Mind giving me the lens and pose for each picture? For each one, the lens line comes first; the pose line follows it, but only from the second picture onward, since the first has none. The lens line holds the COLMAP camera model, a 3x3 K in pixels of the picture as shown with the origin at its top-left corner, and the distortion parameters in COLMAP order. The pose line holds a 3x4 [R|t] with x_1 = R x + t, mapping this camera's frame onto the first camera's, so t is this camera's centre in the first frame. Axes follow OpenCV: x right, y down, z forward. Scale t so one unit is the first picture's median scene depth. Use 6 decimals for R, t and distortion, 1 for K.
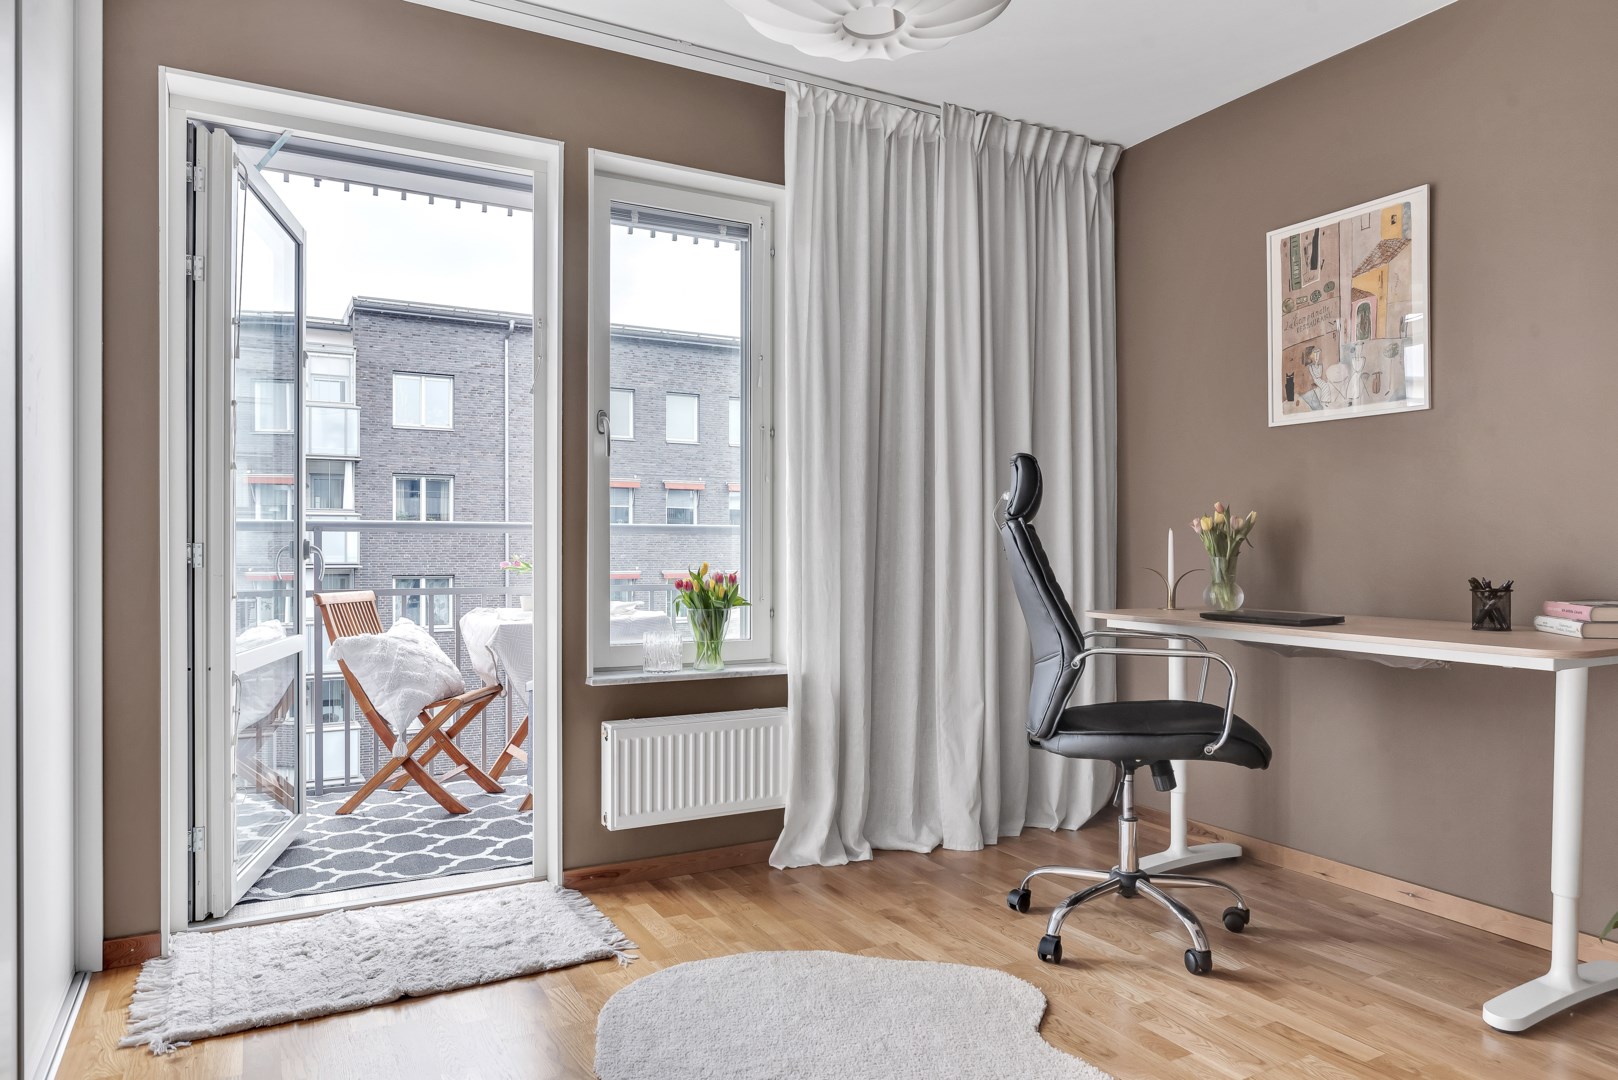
lens RADIAL K [[960.4, 0, 721.4], [0, 960.4, 545.2], [0, 0, 1]] dist [0.000340, 0.000488]
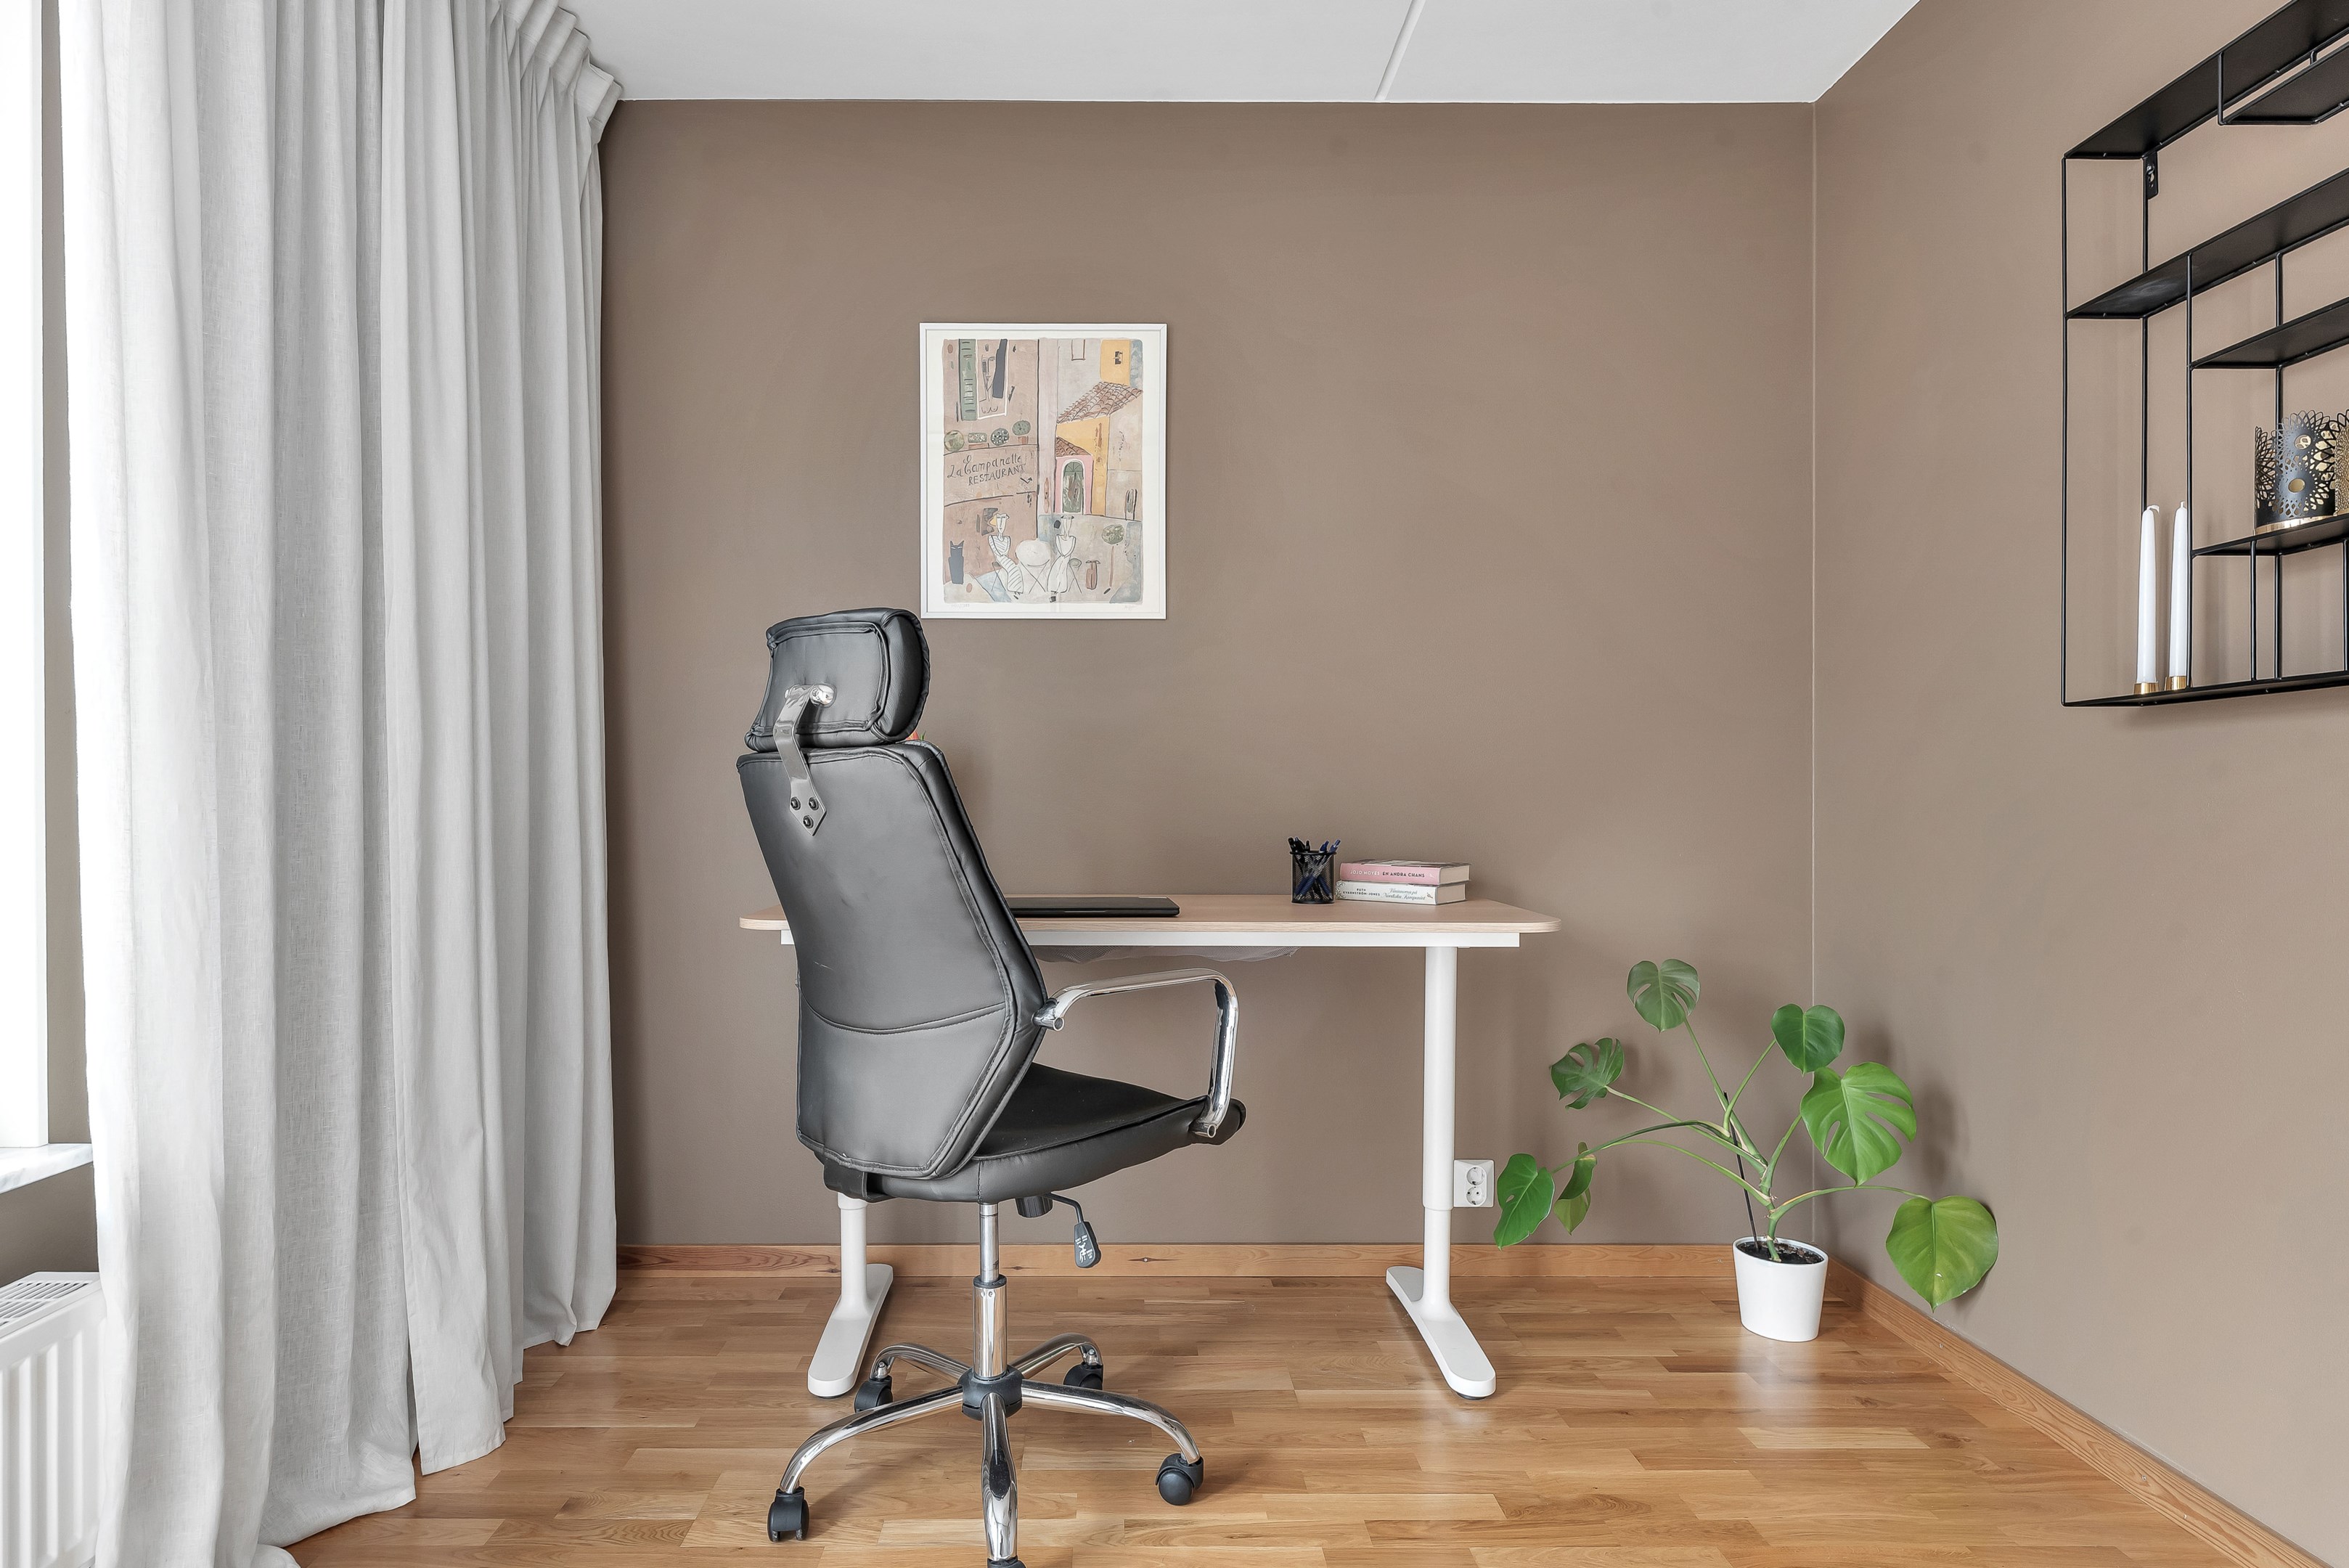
lens RADIAL K [[1353.6, 0, 1170.7], [0, 1353.6, 799.5], [0, 0, 1]] dist [0.001101, -0.001266]
pose [[0.441157, -0.001088, 0.897429, -0.210863], [-0.000526, 0.999999, 0.001471, 0.000464], [-0.897430, -0.001120, 0.441156, 0.479424]]
